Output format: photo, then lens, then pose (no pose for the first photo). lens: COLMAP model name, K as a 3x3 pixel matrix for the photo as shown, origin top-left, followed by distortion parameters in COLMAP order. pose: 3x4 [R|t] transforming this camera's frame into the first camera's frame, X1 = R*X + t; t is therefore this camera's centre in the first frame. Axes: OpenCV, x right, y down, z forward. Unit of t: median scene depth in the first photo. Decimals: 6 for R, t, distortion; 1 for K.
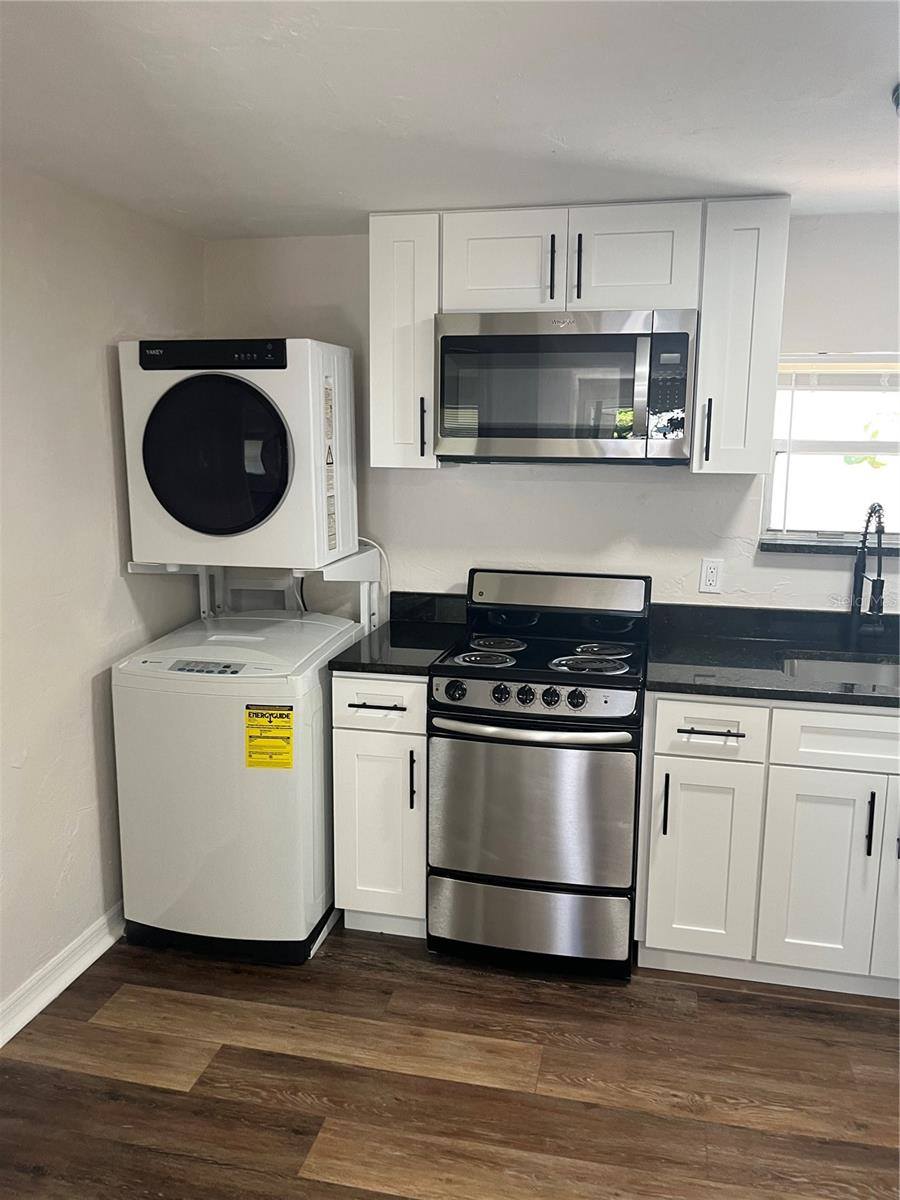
lens RADIAL K [[911.7, 0, 456.7], [0, 911.7, 600.9], [0, 0, 1]] dist [0.033354, -0.048192]
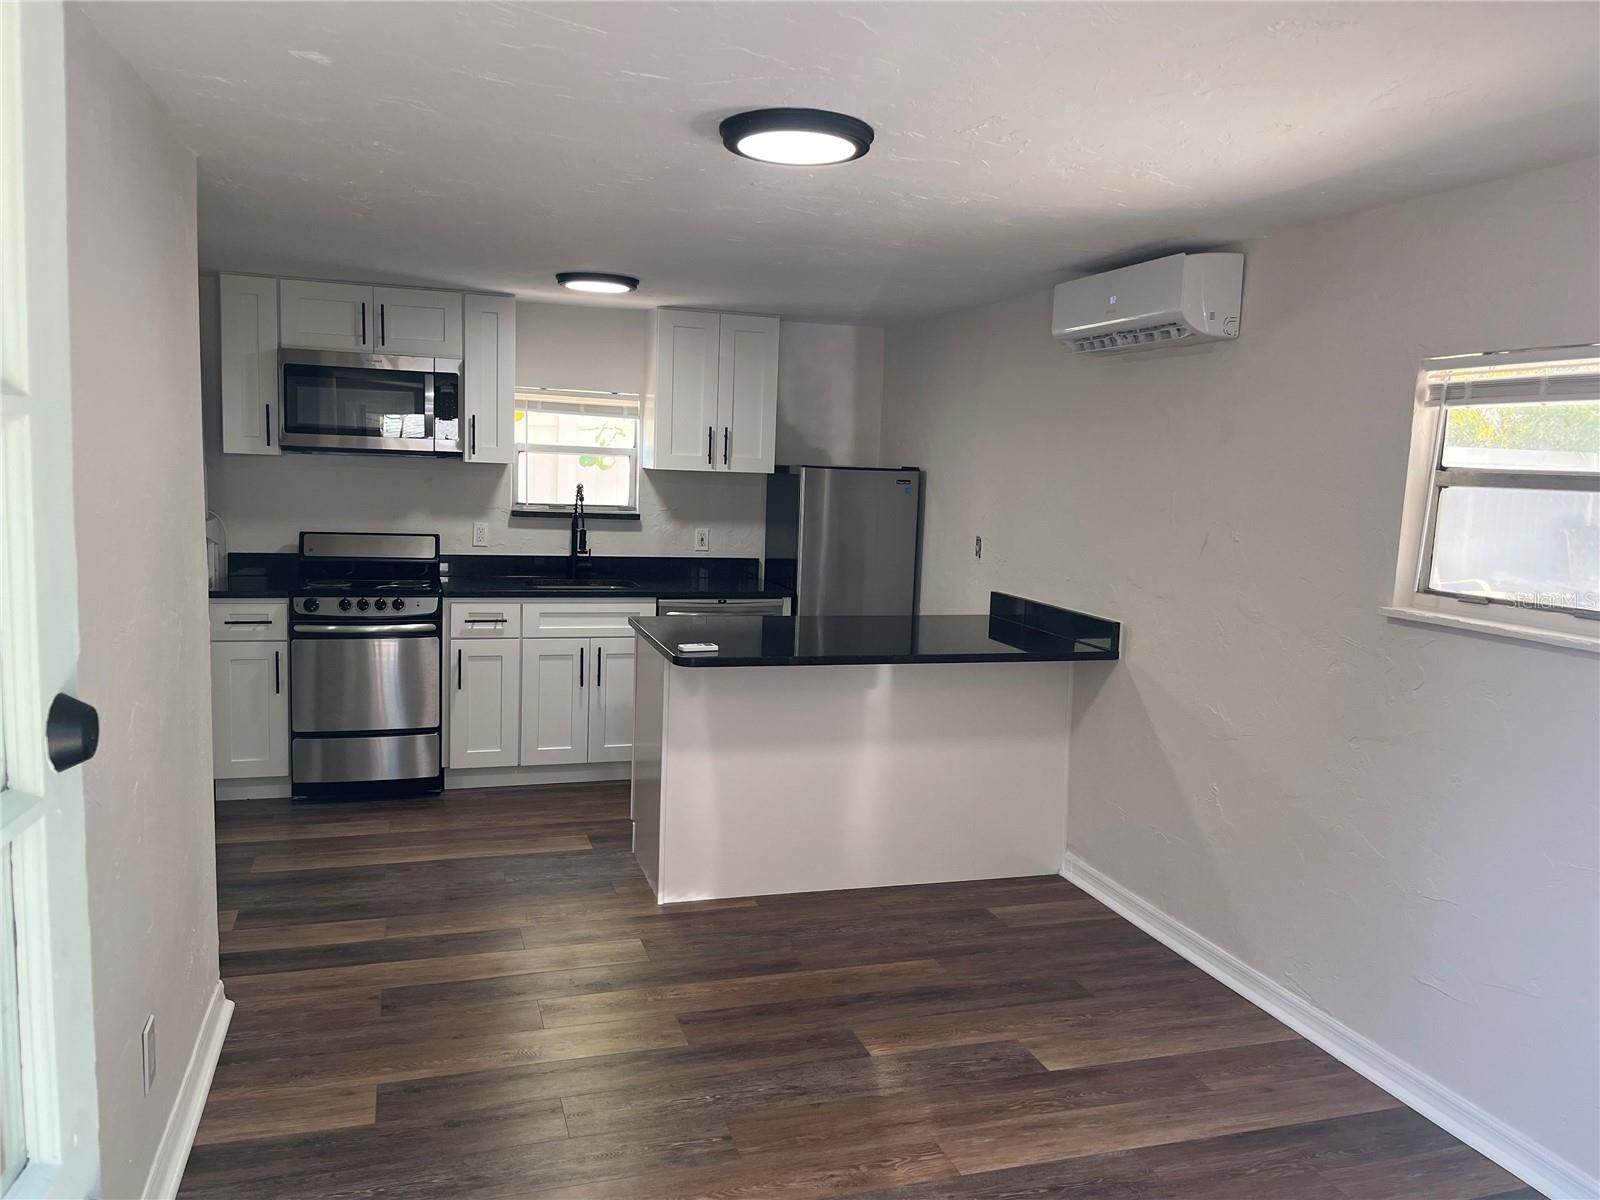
lens RADIAL K [[1215.6, 0, 803.3], [0, 1215.6, 605.9], [0, 0, 1]] dist [0.033354, -0.048192]
pose [[0.860045, -0.037387, 0.508847, -0.317277], [0.061302, 0.997659, -0.030311, 0.206296], [-0.506523, 0.057262, 0.860323, -1.081335]]
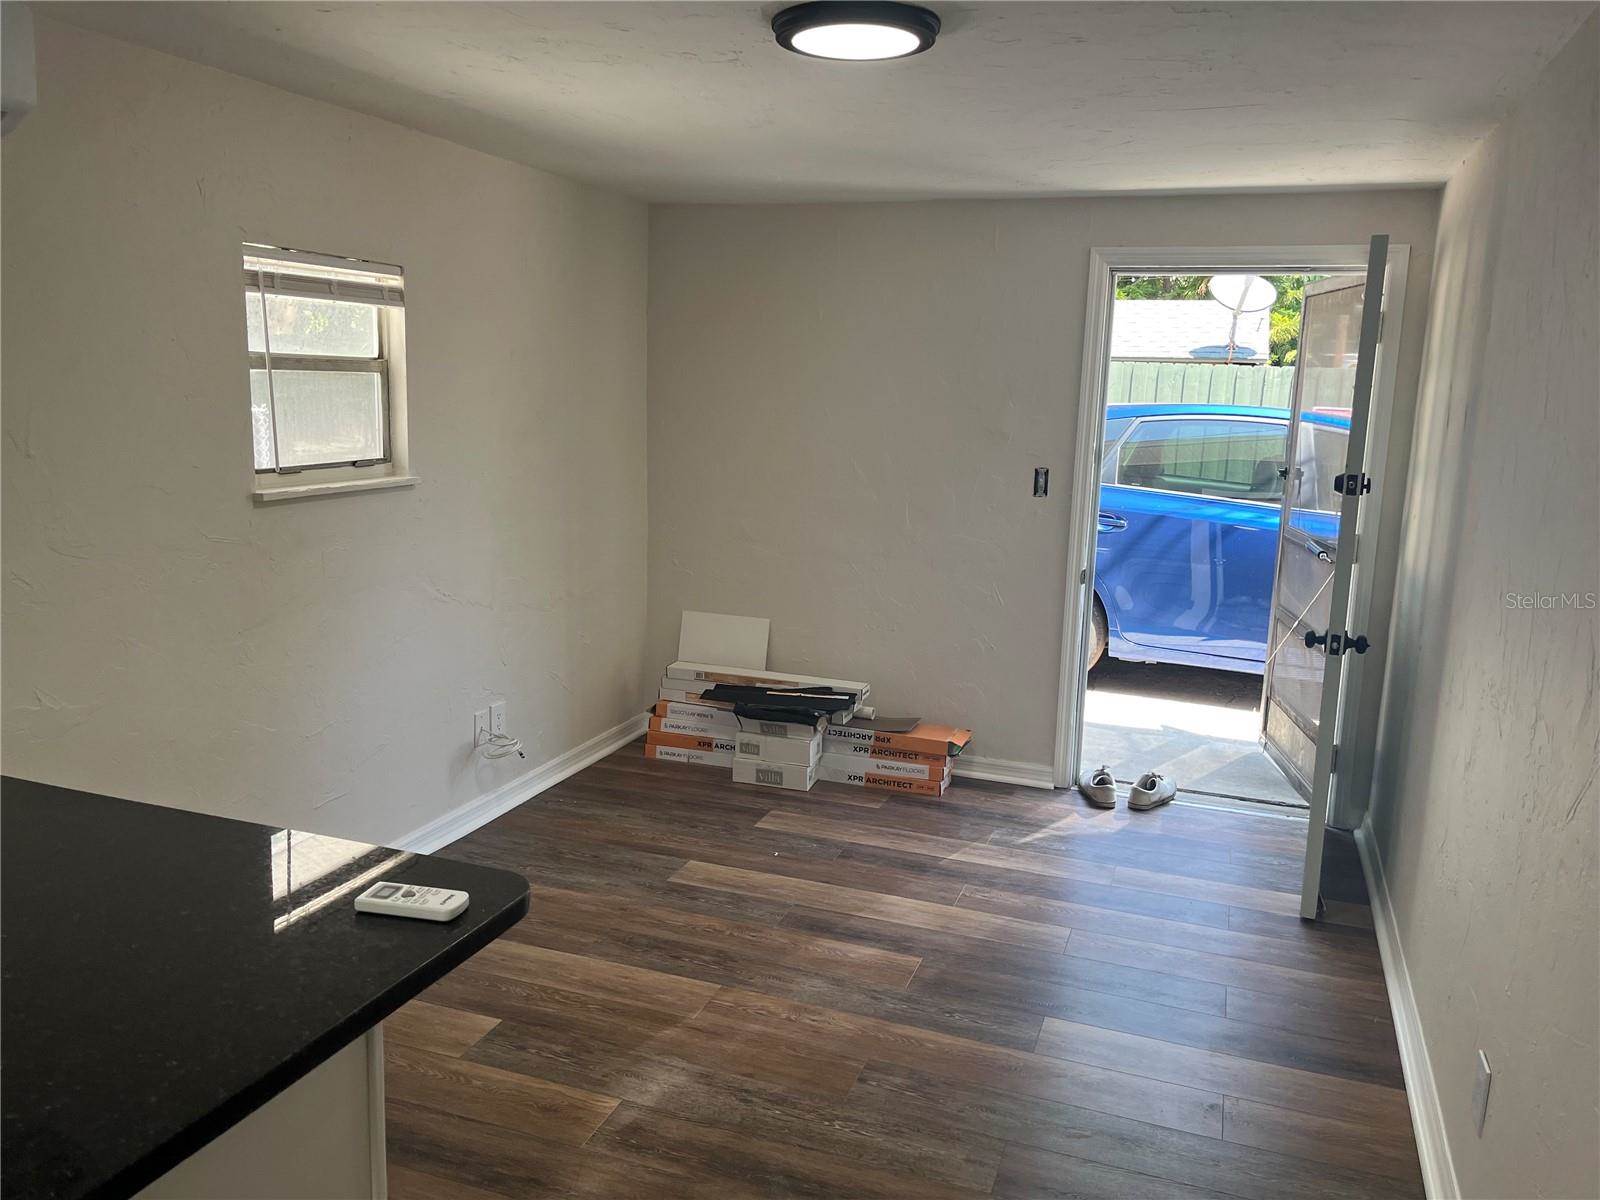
lens RADIAL K [[1215.6, 0, 789.5], [0, 1215.6, 600.1], [0, 0, 1]] dist [0.033354, -0.048192]
pose [[-0.991905, -0.058335, 0.112787, 0.115856], [-0.015924, 0.938361, 0.345289, -0.115195], [-0.125977, 0.340698, -0.931694, 0.732446]]
